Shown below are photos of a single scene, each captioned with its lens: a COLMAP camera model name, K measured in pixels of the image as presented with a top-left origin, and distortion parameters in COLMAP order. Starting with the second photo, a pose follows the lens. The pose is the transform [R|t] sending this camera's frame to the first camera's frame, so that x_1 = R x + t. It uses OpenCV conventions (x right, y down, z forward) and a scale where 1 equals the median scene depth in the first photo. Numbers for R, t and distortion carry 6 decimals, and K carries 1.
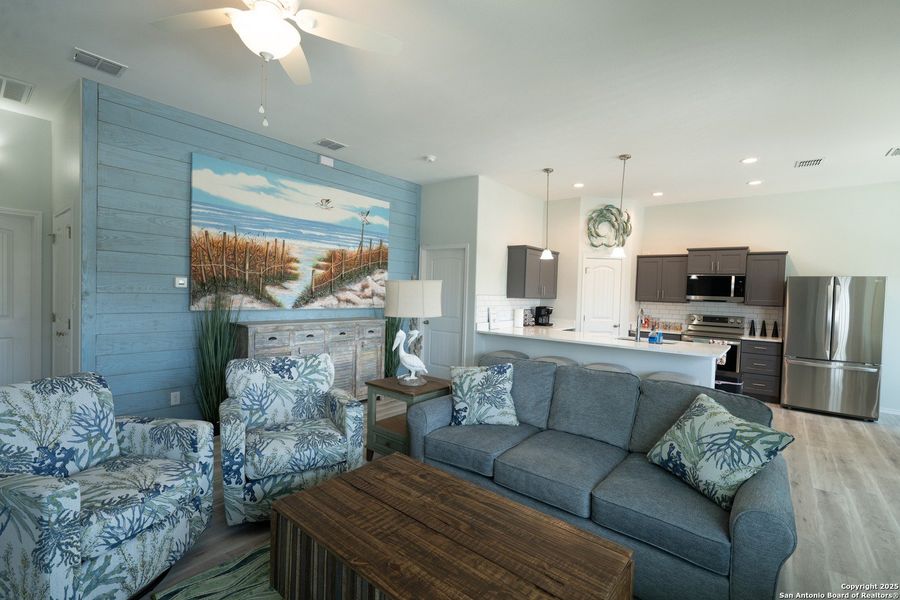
lens RADIAL K [[408.1, 0, 445.6], [0, 408.1, 300.8], [0, 0, 1]] dist [0.000134, 0.000704]
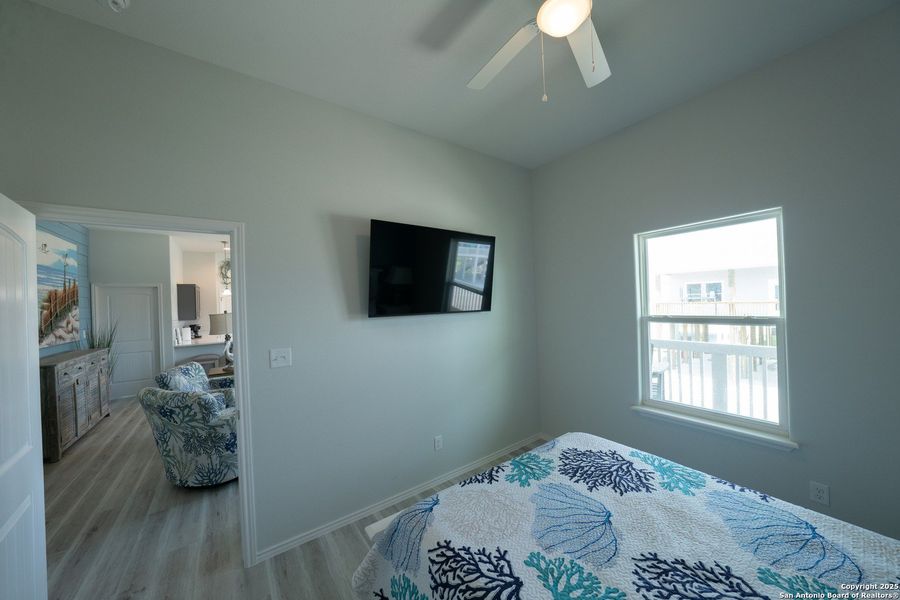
lens RADIAL K [[310.4, 0, 444.9], [0, 310.4, 300.1], [0, 0, 1]] dist [-0.019669, 0.002358]
pose [[0.261664, -0.035933, 0.964490, -0.697774], [0.065669, 0.997654, 0.019353, -0.043702], [-0.962923, 0.058273, 0.263409, -0.181106]]
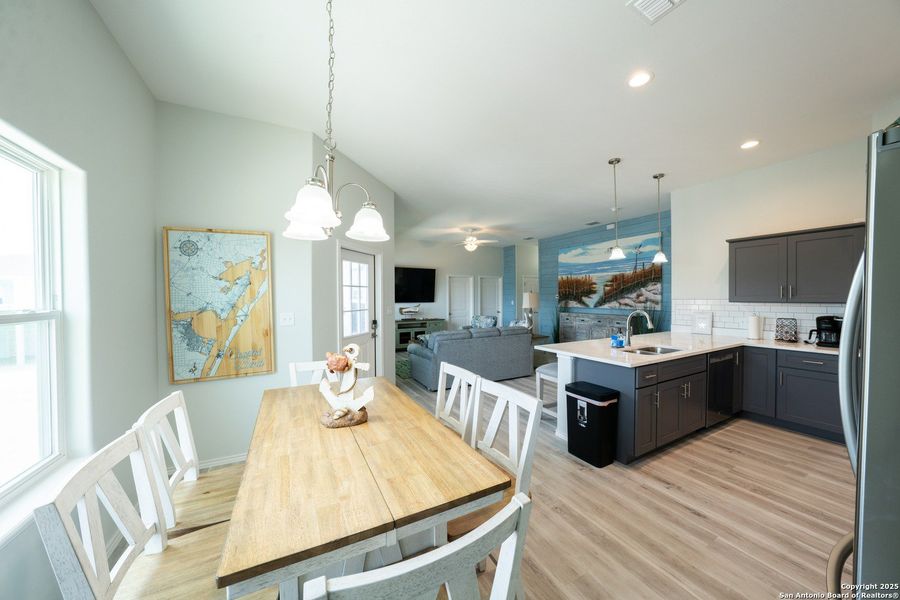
lens RADIAL K [[310.4, 0, 450.8], [0, 310.4, 301.7], [0, 0, 1]] dist [-0.019669, 0.002358]
pose [[-0.375924, -0.013962, -0.926545, 1.091632], [-0.029028, 0.999573, -0.003285, 0.012819], [0.926196, 0.025661, -0.376169, 0.768872]]
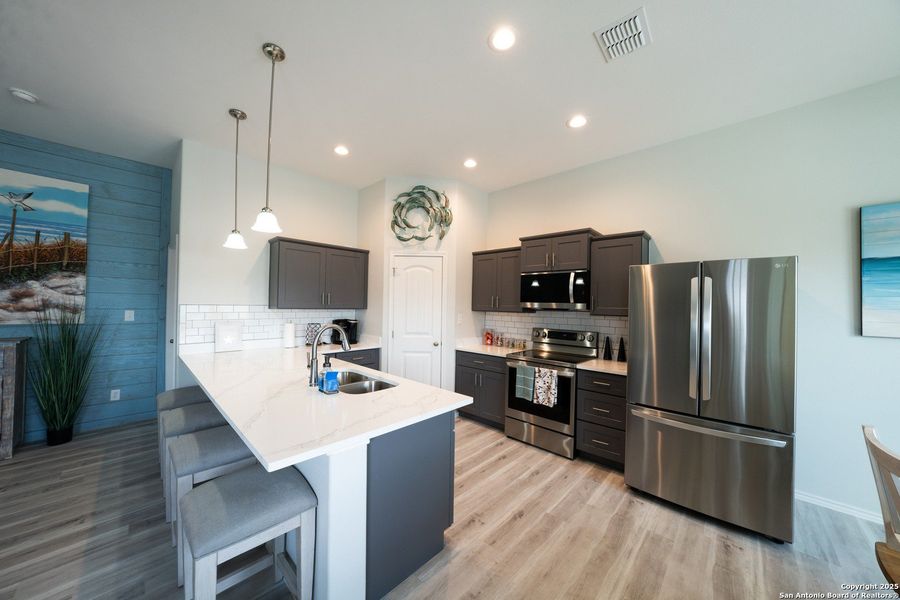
lens RADIAL K [[310.4, 0, 446.7], [0, 310.4, 301.2], [0, 0, 1]] dist [-0.019669, 0.002358]
pose [[0.996685, -0.013875, -0.080162, 0.587991], [0.010906, 0.999242, -0.037362, 0.004265], [0.080620, 0.036364, 0.996081, 0.515864]]
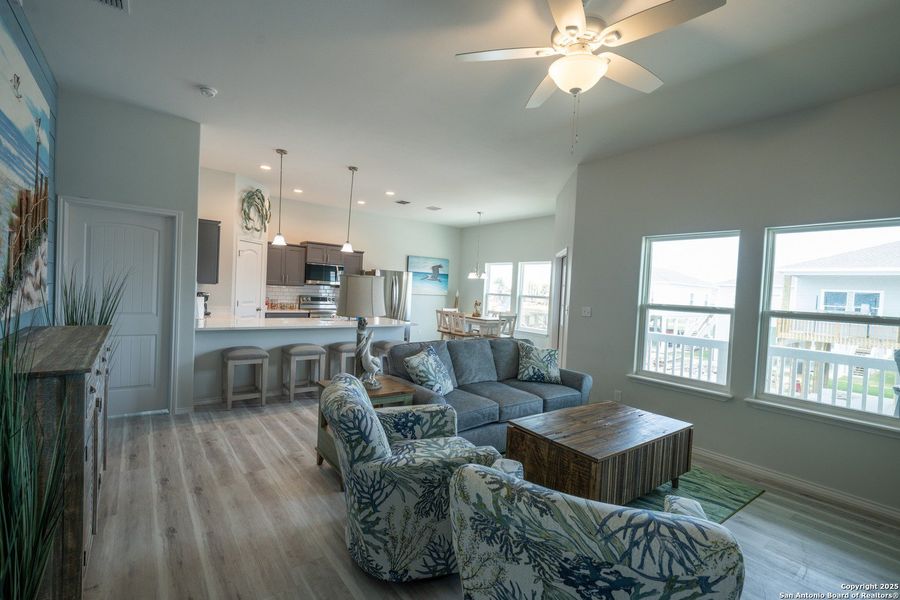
lens RADIAL K [[408.1, 0, 448.9], [0, 408.1, 300.0], [0, 0, 1]] dist [0.000134, 0.000704]
pose [[0.222862, -0.046497, 0.973740, -0.571038], [-0.017189, 0.998519, 0.051614, -0.027963], [-0.974698, -0.028240, 0.221733, 0.376129]]
